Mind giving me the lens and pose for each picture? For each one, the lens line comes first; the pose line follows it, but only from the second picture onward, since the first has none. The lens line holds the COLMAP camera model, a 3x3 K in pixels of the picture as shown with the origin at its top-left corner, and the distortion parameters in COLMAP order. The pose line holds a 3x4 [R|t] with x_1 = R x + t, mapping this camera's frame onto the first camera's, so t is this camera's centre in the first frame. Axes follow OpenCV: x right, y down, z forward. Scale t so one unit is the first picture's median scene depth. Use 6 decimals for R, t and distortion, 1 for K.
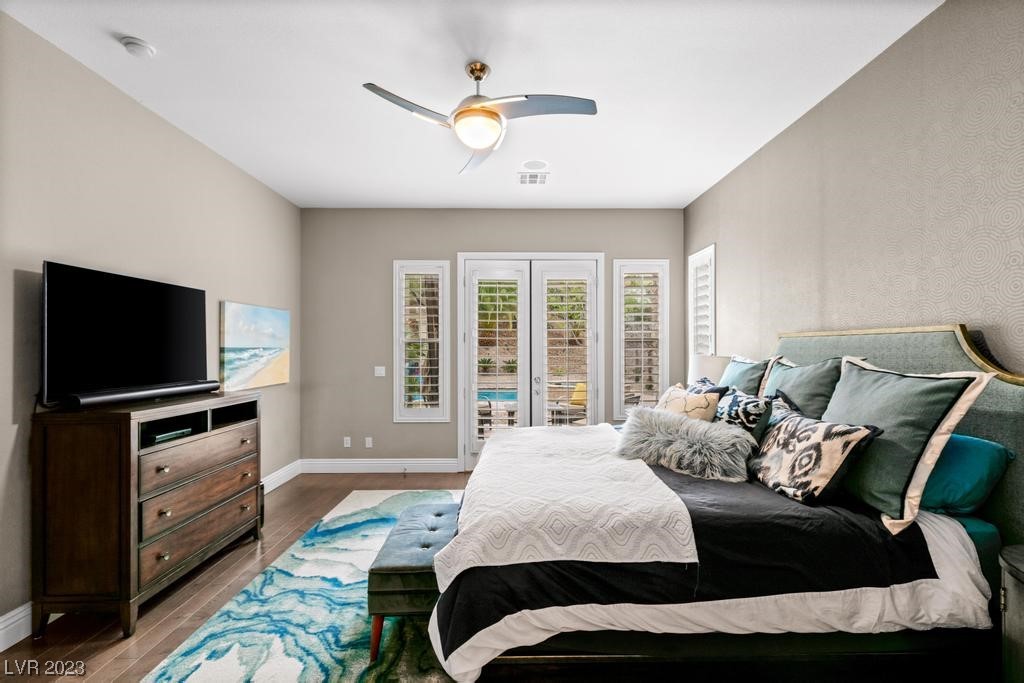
lens RADIAL K [[471.5, 0, 528.7], [0, 471.5, 348.4], [0, 0, 1]] dist [0.001747, 0.000142]
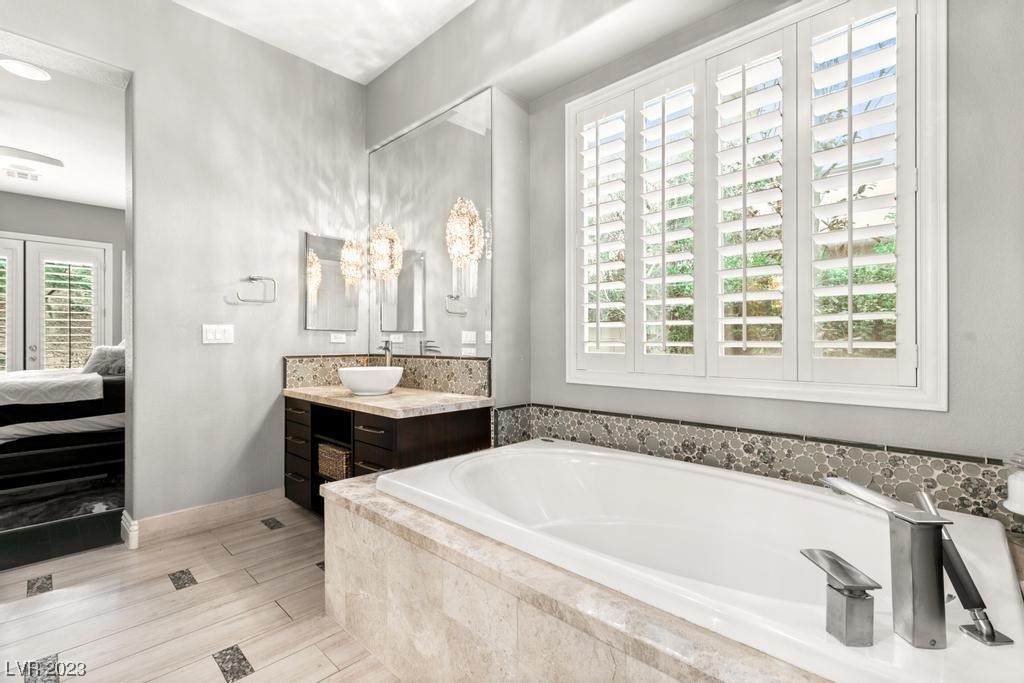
lens RADIAL K [[471.5, 0, 528.7], [0, 471.5, 348.4], [0, 0, 1]] dist [0.001747, 0.000142]
pose [[0.711649, 0.003172, 0.702528, 0.141502], [-0.002218, 0.999995, -0.002269, 0.140818], [-0.702532, 0.000056, 0.711652, -1.314260]]
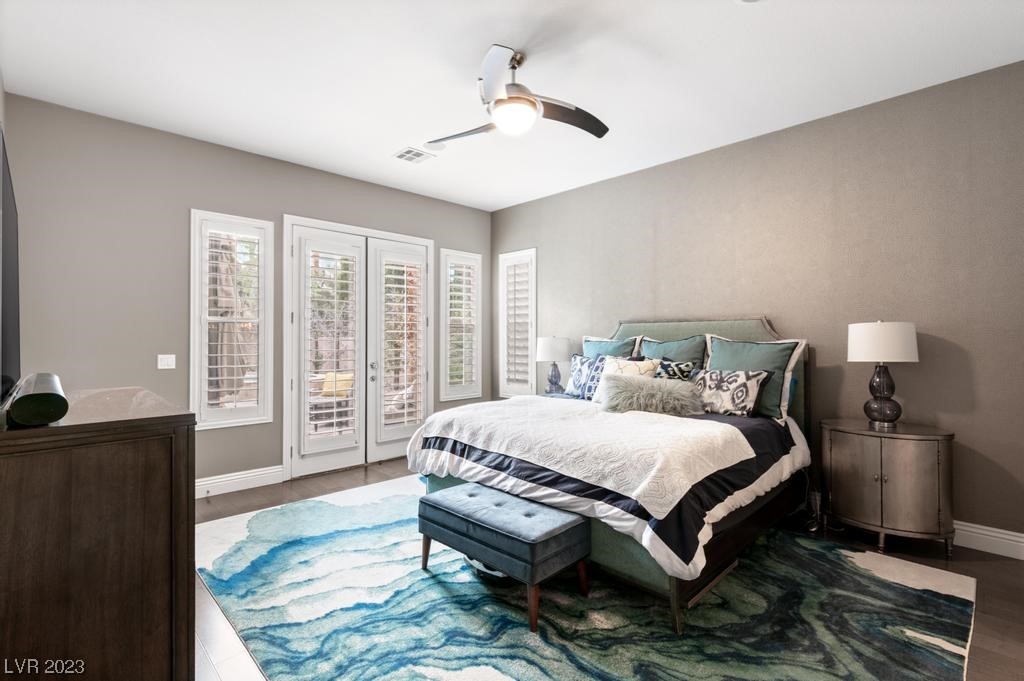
lens RADIAL K [[471.5, 0, 523.4], [0, 471.5, 340.7], [0, 0, 1]] dist [0.001854, -0.000343]
pose [[0.726489, 0.000792, 0.687178, -0.854595], [0.000812, 0.999998, -0.002011, 0.039878], [-0.687177, 0.002019, 0.726487, 0.239330]]
